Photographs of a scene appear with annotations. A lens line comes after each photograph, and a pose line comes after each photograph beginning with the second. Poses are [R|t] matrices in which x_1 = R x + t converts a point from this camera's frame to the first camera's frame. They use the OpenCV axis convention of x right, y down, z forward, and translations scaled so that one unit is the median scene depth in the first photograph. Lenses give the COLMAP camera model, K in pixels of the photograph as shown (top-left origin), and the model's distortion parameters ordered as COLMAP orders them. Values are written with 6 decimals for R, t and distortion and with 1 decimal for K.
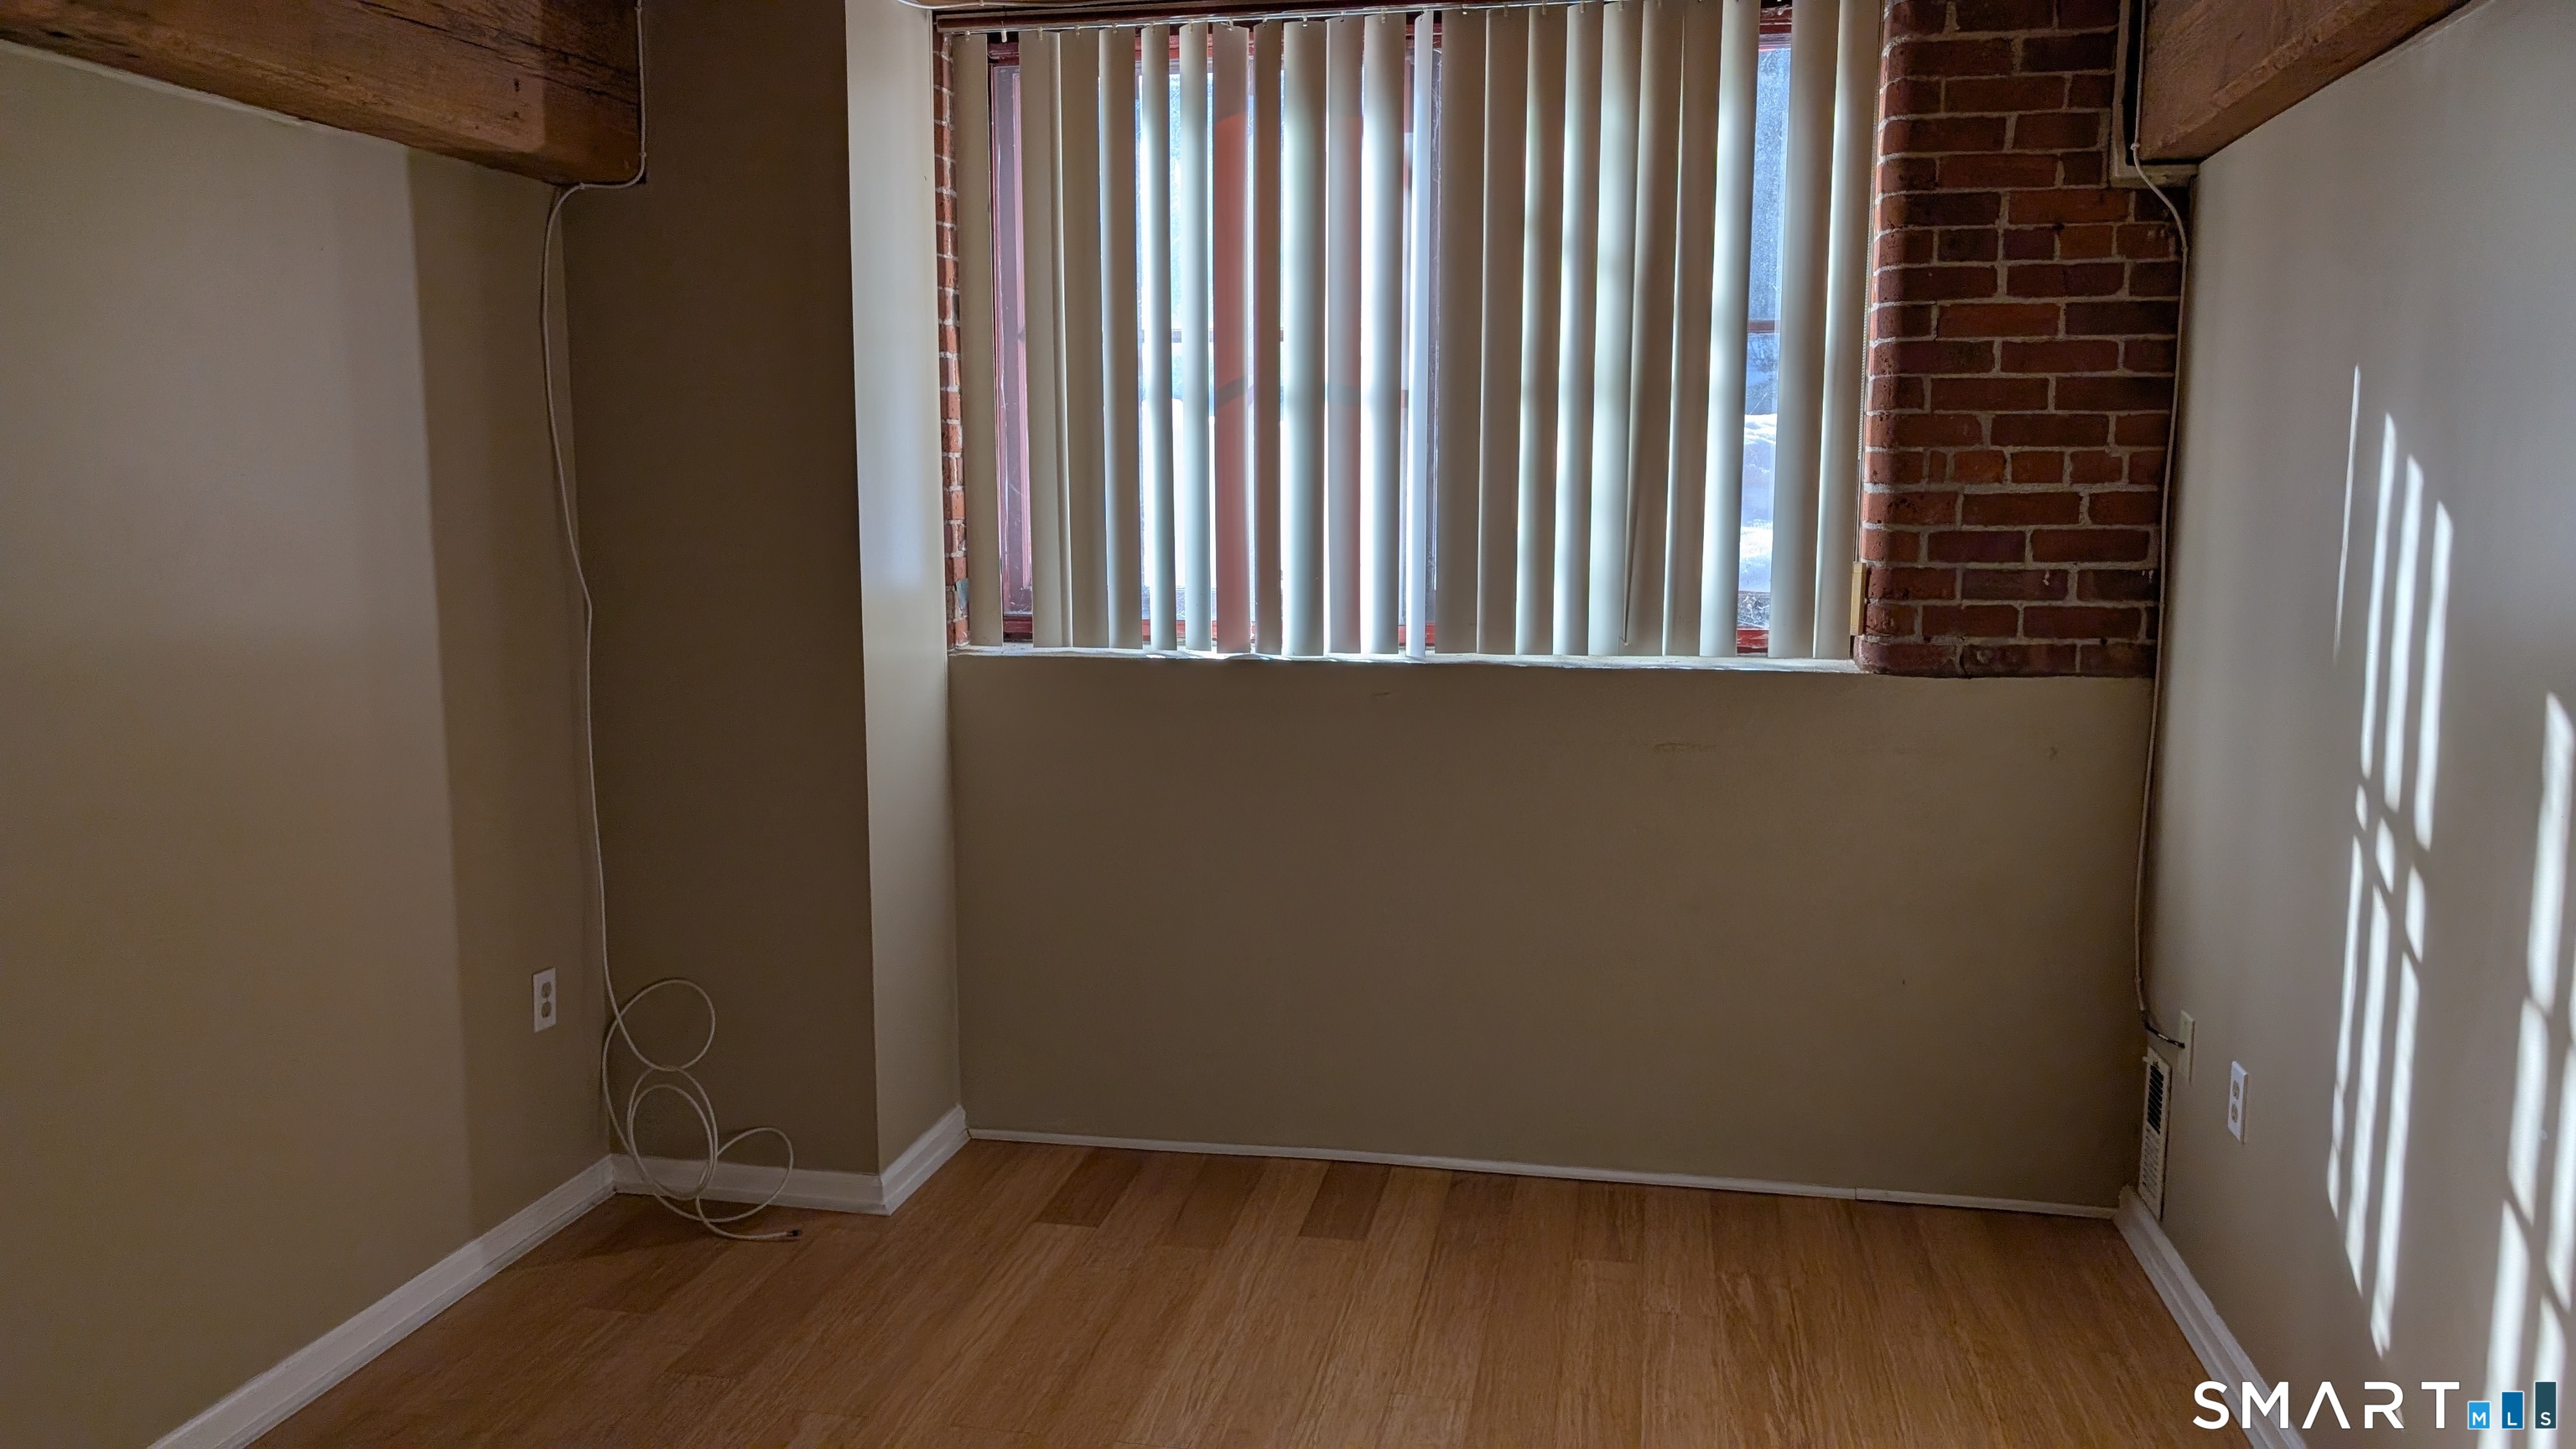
lens RADIAL K [[1889.6, 0, 1283.1], [0, 1889.6, 719.1], [0, 0, 1]] dist [0.031605, -0.021929]
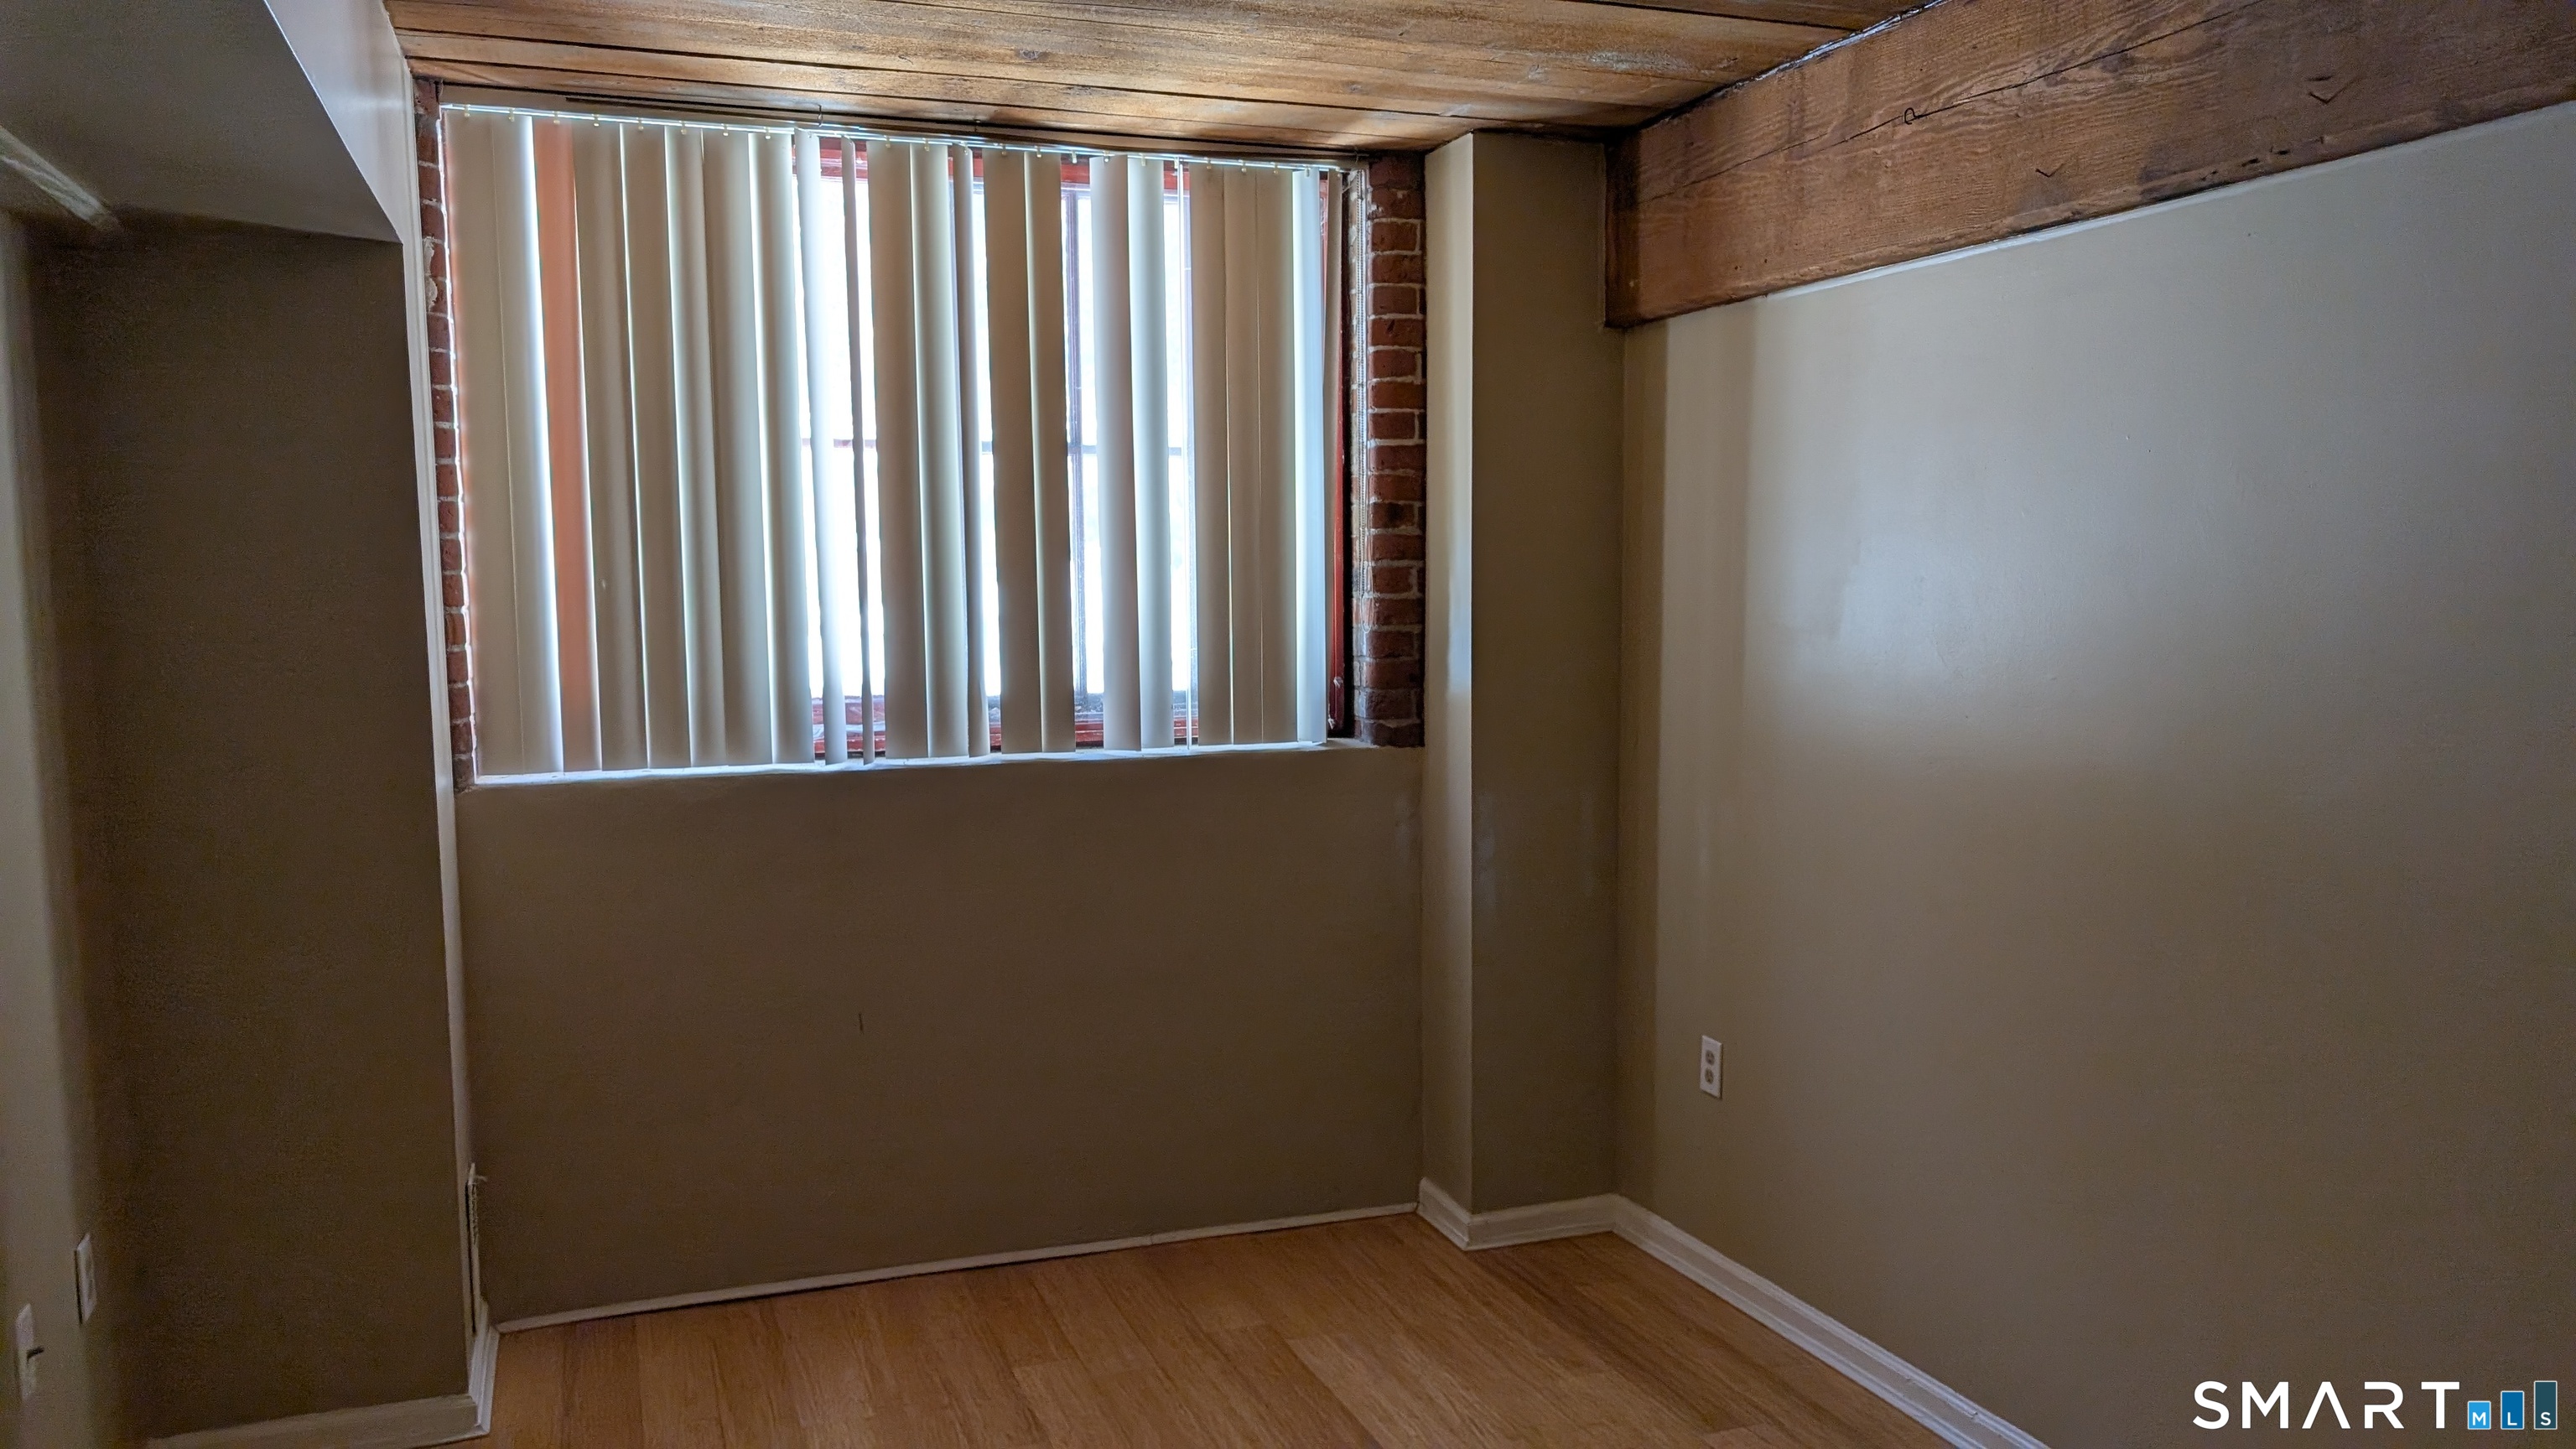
lens RADIAL K [[1889.6, 0, 1285.4], [0, 1889.6, 735.8], [0, 0, 1]] dist [0.031605, -0.021929]
pose [[0.853520, -0.052897, 0.518368, -0.382162], [0.076284, 0.996800, -0.023888, -0.010194], [-0.515446, 0.059932, 0.854824, 0.056050]]
